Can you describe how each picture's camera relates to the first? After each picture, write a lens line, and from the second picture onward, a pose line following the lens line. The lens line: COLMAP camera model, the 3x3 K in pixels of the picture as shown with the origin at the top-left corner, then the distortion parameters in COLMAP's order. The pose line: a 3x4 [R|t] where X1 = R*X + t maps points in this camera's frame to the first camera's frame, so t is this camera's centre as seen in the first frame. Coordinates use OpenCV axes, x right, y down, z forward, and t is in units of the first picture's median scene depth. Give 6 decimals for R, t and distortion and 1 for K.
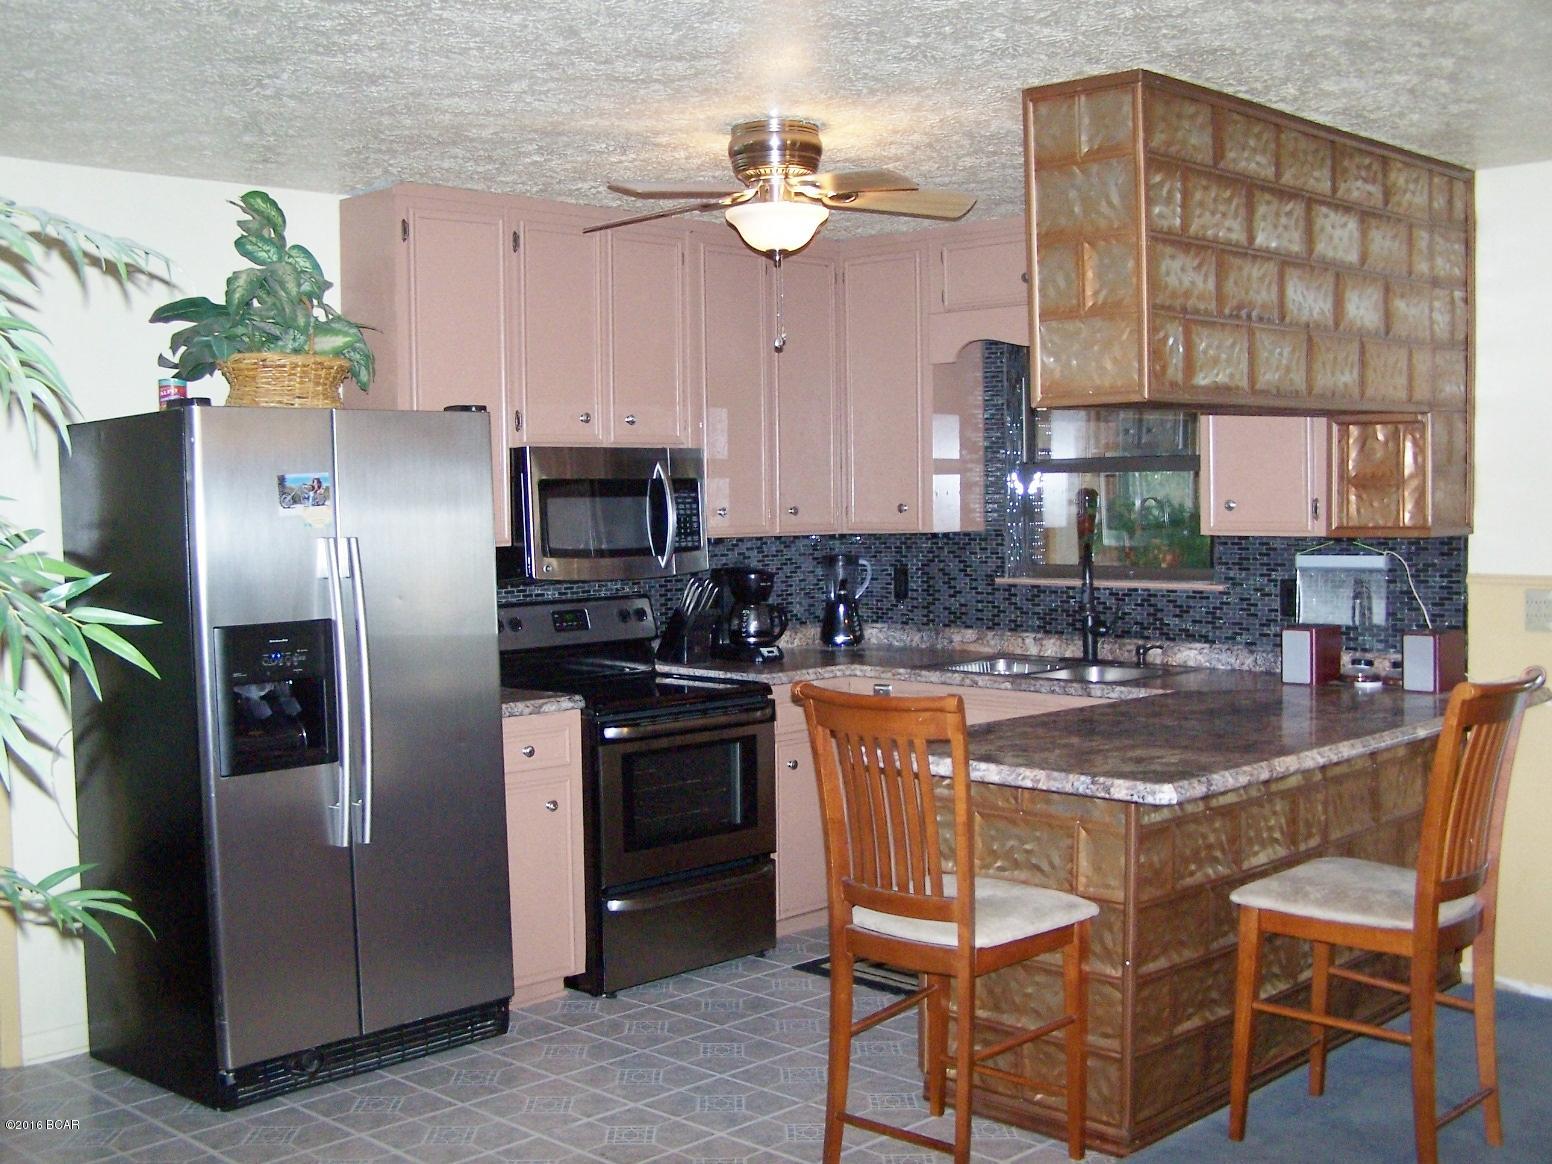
lens RADIAL K [[1806.6, 0, 776.8], [0, 1806.6, 590.8], [0, 0, 1]] dist [-0.117795, 0.000000]
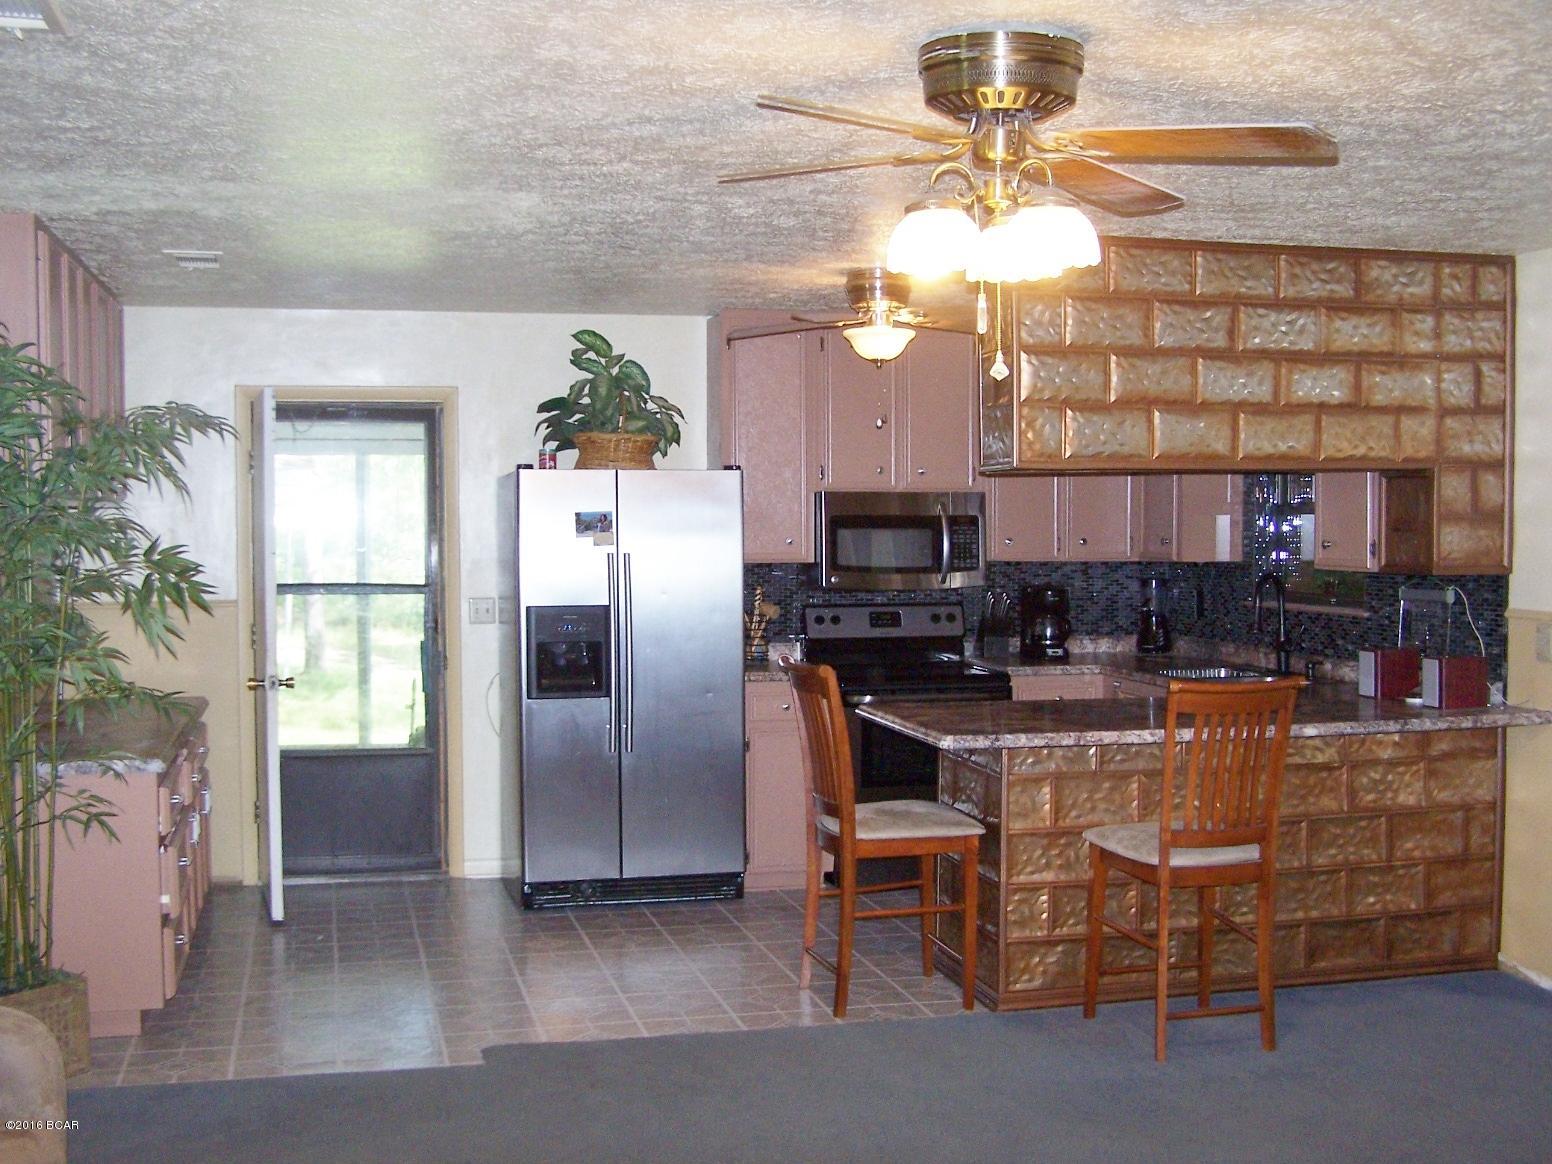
lens RADIAL K [[1806.6, 0, 775.0], [0, 1806.6, 580.4], [0, 0, 1]] dist [-0.117795, 0.000000]
pose [[0.851836, 0.031914, -0.522836, 0.529753], [-0.040368, 0.999173, -0.004780, -0.002900], [0.522251, 0.025177, 0.852420, -0.197622]]
